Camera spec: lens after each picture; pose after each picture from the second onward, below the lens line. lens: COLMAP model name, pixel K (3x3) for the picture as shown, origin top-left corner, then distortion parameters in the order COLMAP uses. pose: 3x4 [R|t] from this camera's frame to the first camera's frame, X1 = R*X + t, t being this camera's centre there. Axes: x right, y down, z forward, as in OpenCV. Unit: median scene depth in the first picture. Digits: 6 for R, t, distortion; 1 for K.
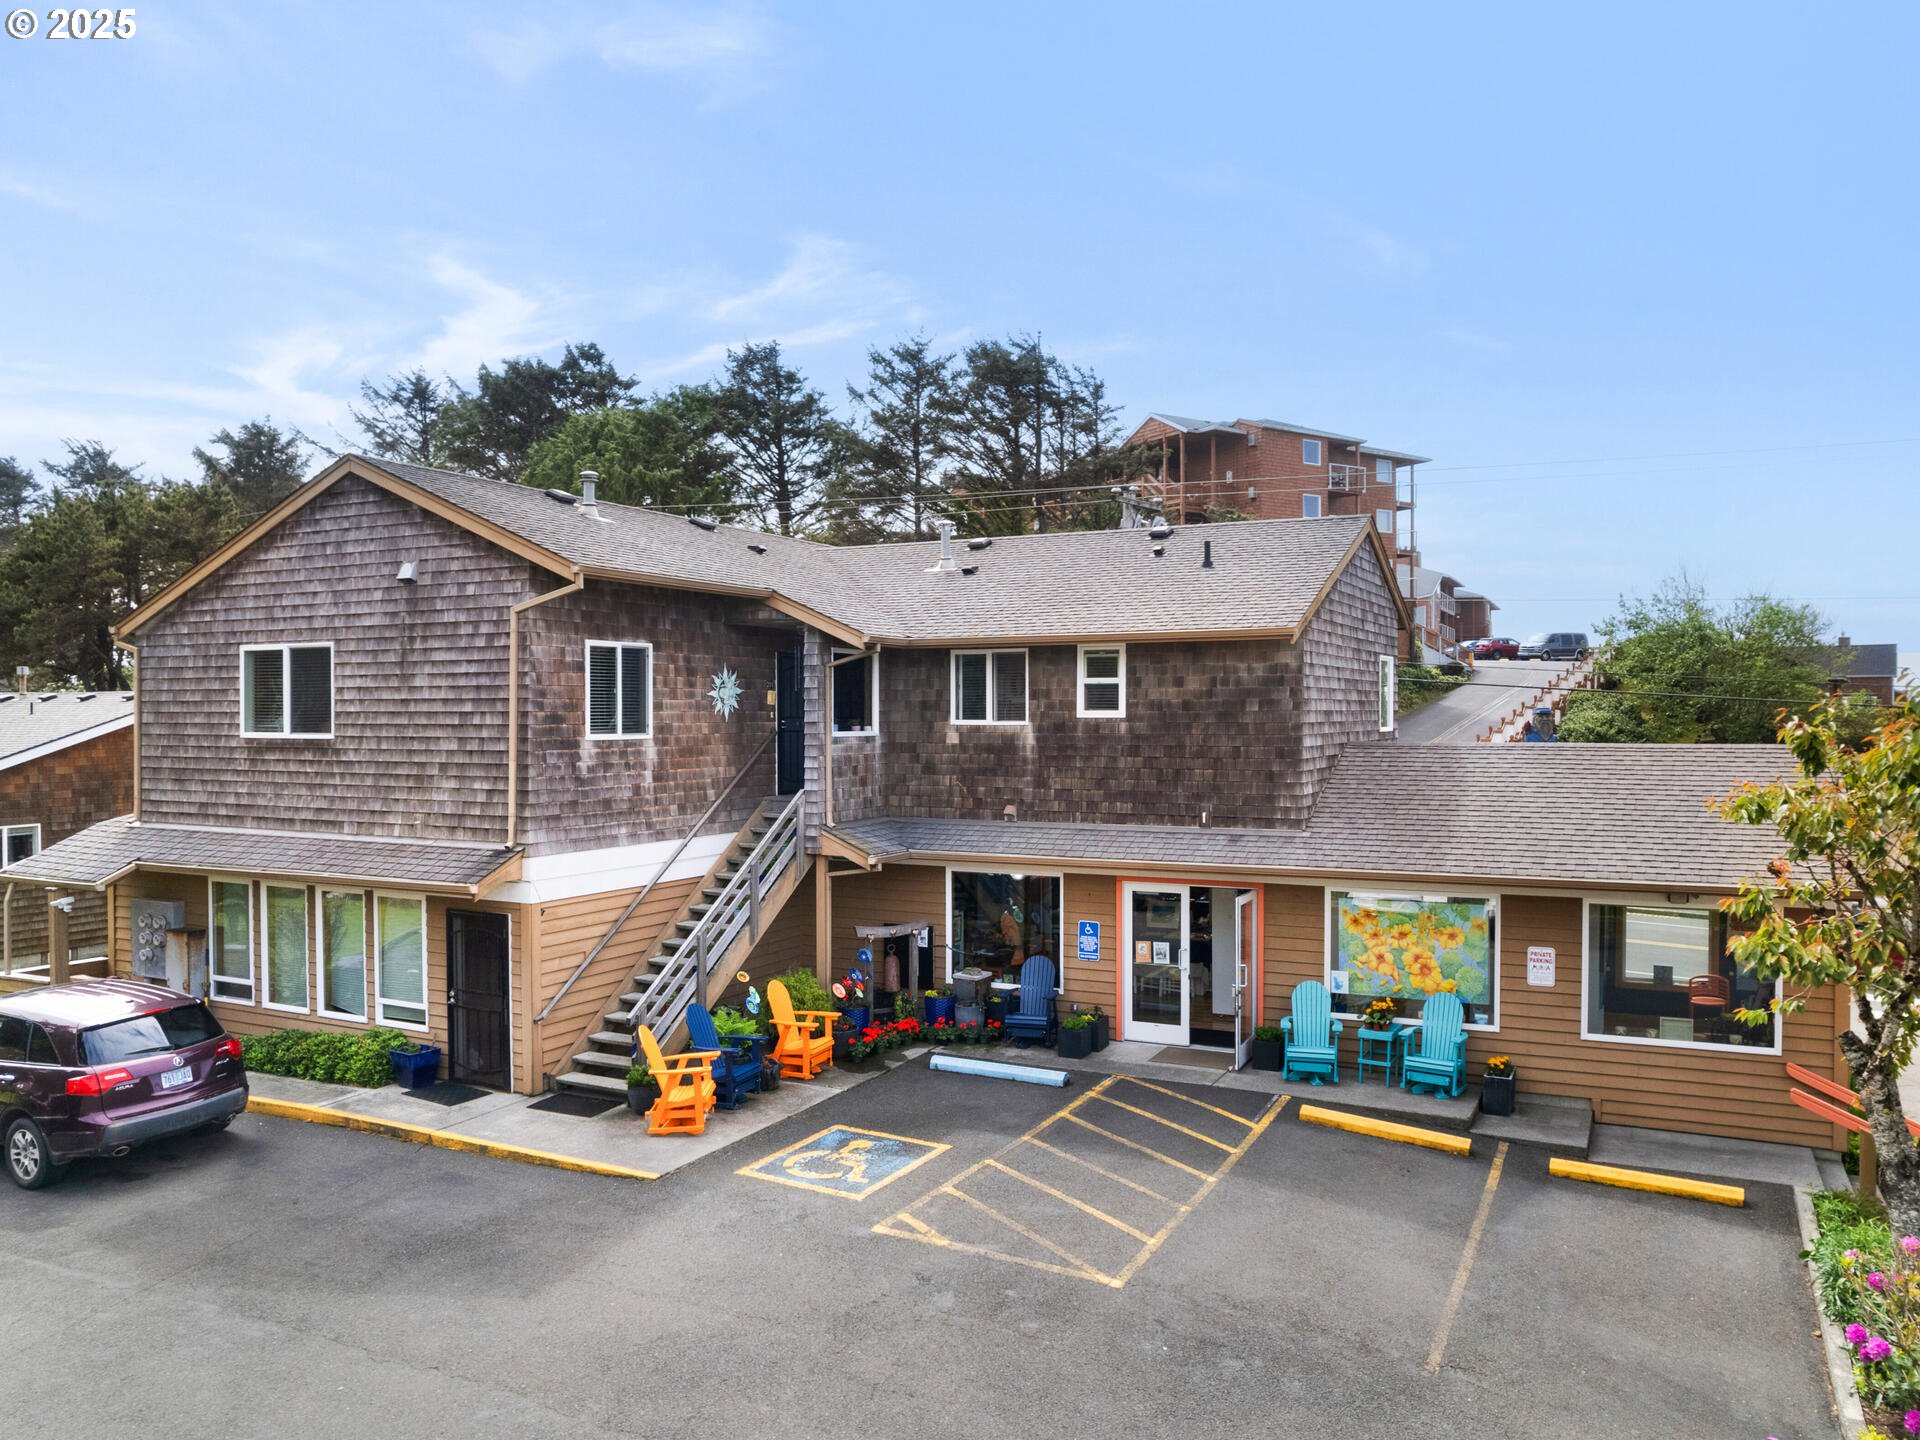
lens RADIAL K [[1398.2, 0, 960.0], [0, 1398.2, 720.0], [0, 0, 1]] dist [-0.003463, -0.000765]
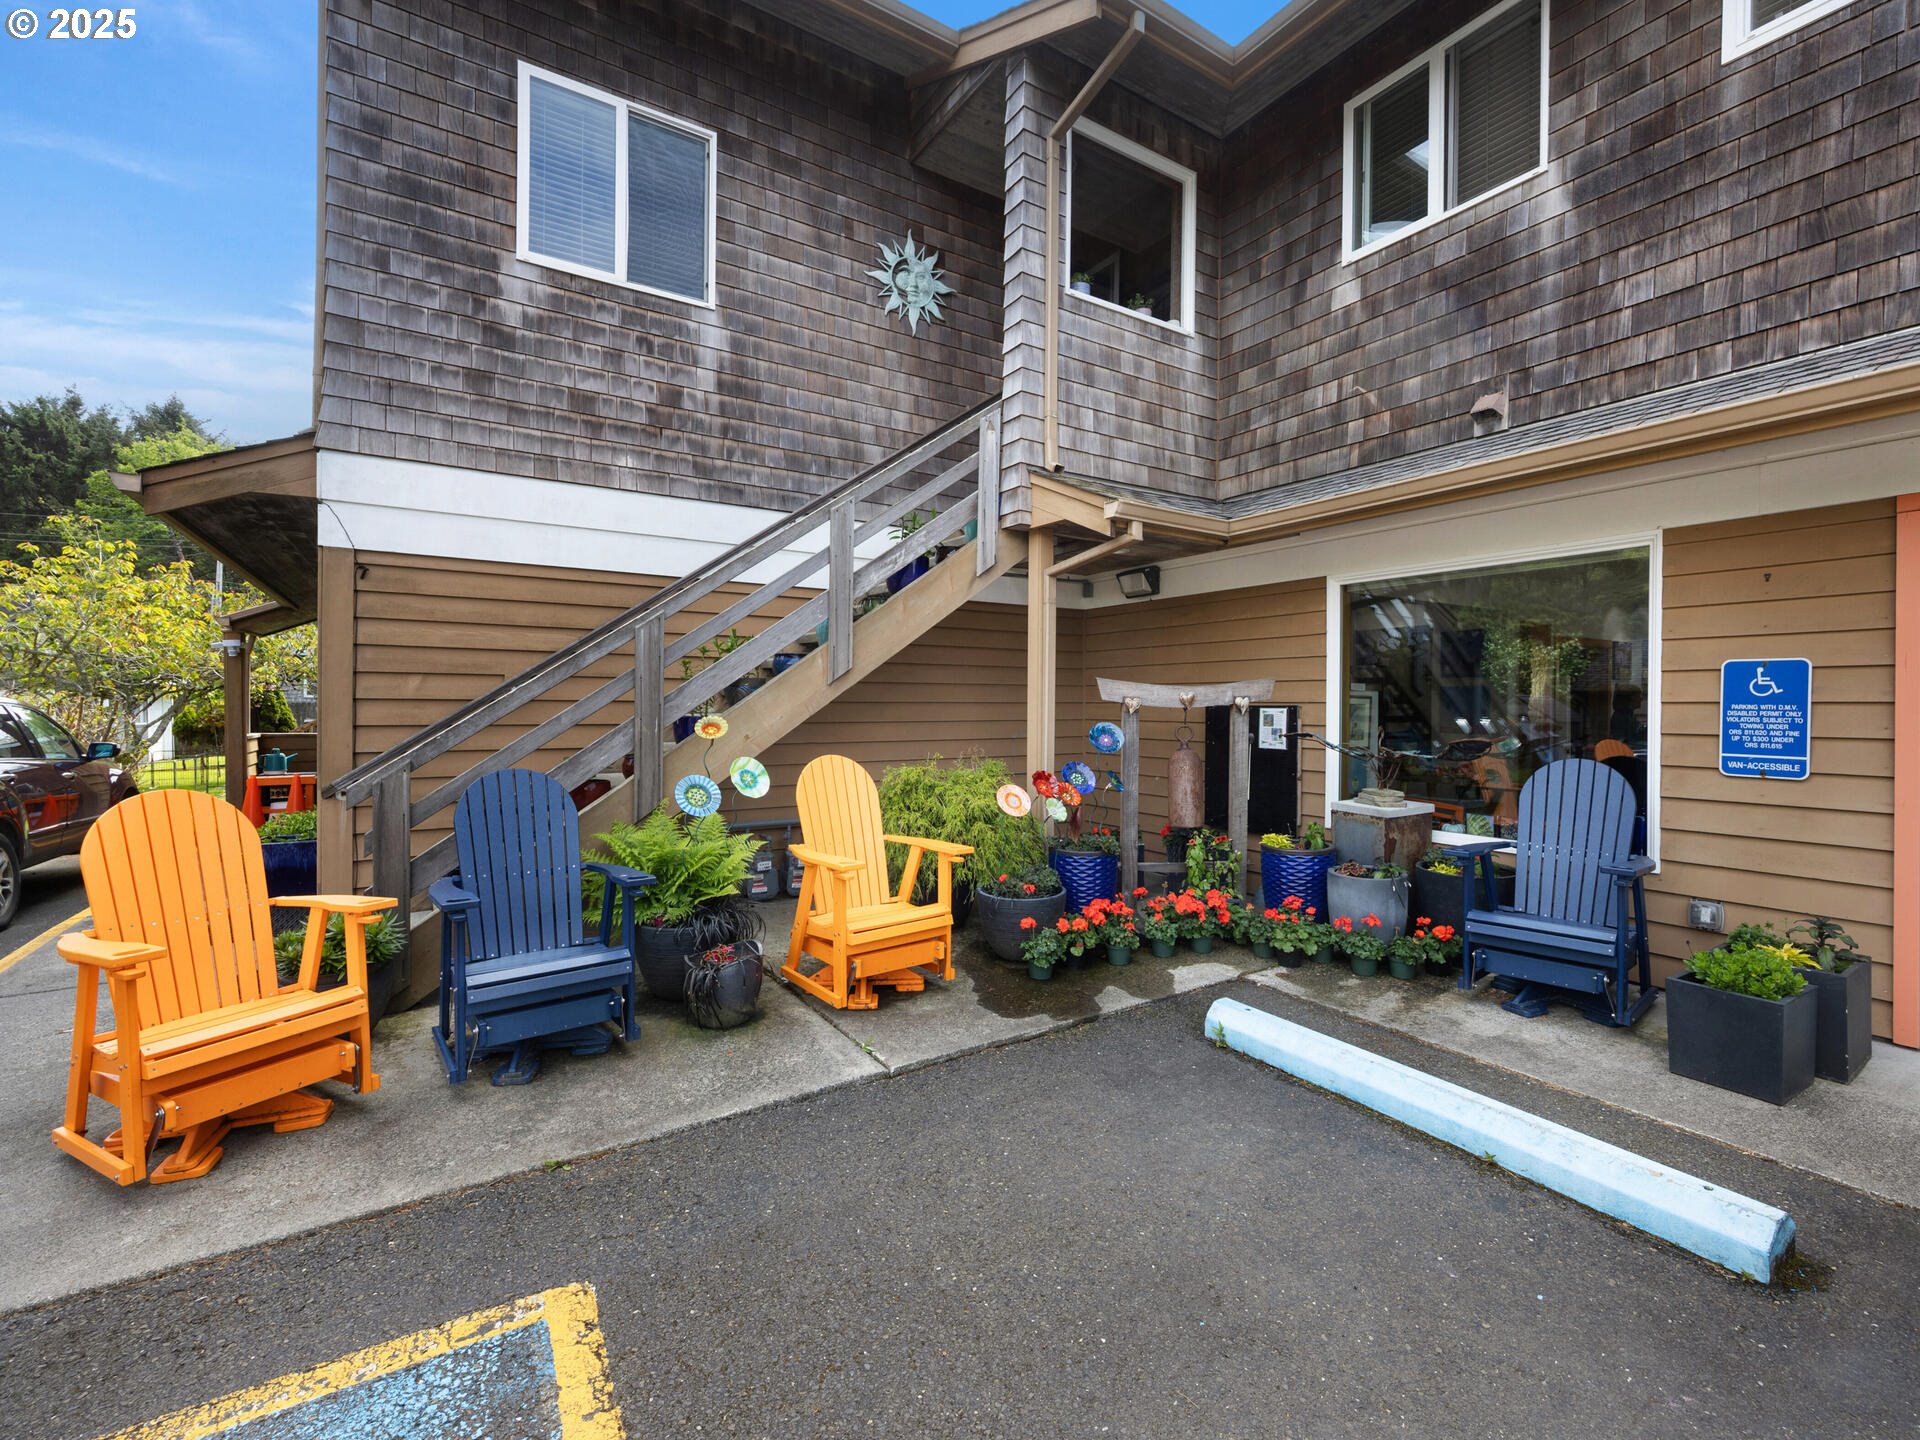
lens RADIAL K [[822.6, 0, 994.1], [0, 822.6, 713.4], [0, 0, 1]] dist [-0.002587, -0.000444]
pose [[0.873184, 0.012347, -0.487234, 0.029201], [-0.012669, 0.999916, 0.002634, 0.164605], [0.487226, 0.003873, 0.873267, 0.770611]]
